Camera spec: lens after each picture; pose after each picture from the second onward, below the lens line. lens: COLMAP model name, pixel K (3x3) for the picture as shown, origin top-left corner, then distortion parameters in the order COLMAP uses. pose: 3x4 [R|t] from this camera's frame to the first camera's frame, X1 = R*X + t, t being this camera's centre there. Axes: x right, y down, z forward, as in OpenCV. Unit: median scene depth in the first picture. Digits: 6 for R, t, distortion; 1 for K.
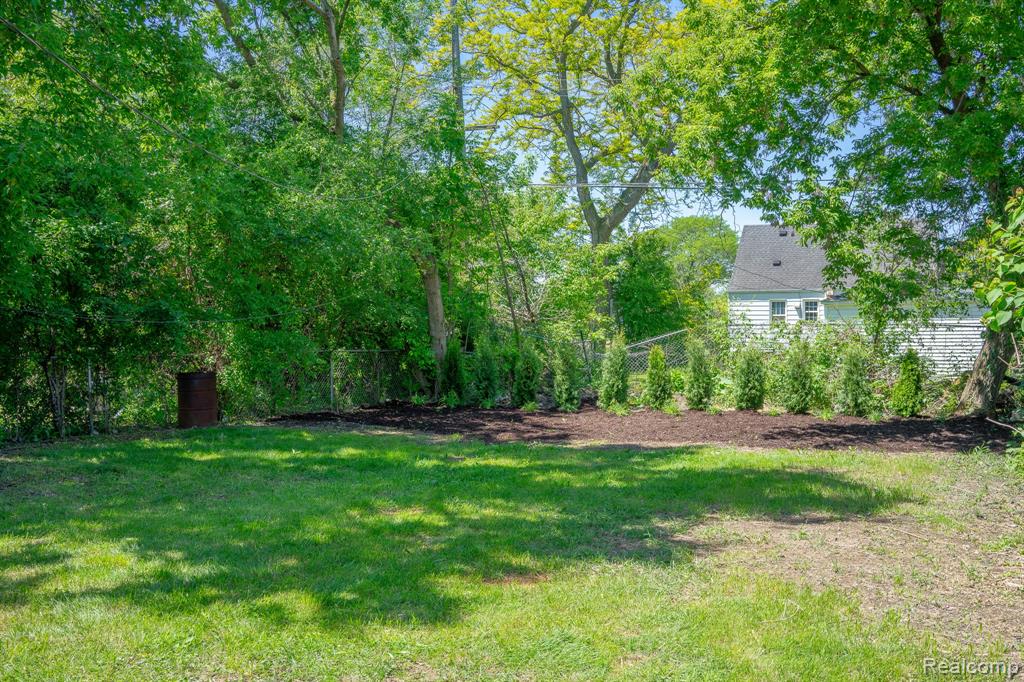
lens RADIAL K [[1040.8, 0, 512.6], [0, 1040.8, 344.9], [0, 0, 1]] dist [0.009286, -0.028690]
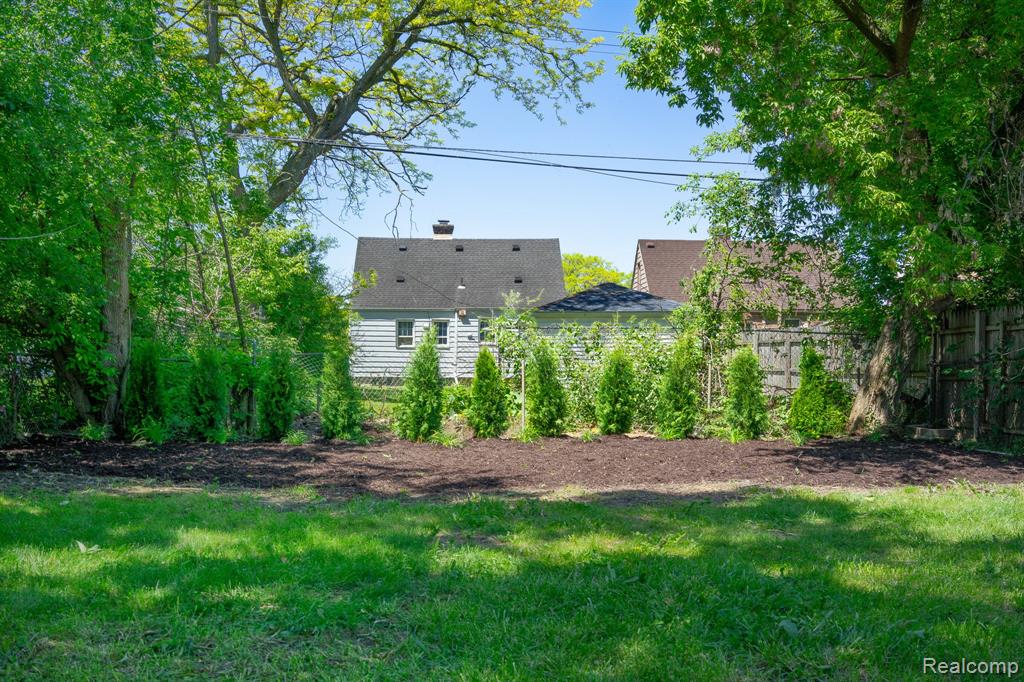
lens RADIAL K [[1040.8, 0, 512.6], [0, 1040.8, 344.9], [0, 0, 1]] dist [0.009286, -0.028690]
pose [[0.891456, 0.016305, 0.452814, -0.153288], [-0.000279, 0.999372, -0.035436, 0.023474], [-0.453108, 0.031464, 0.890900, 0.349663]]
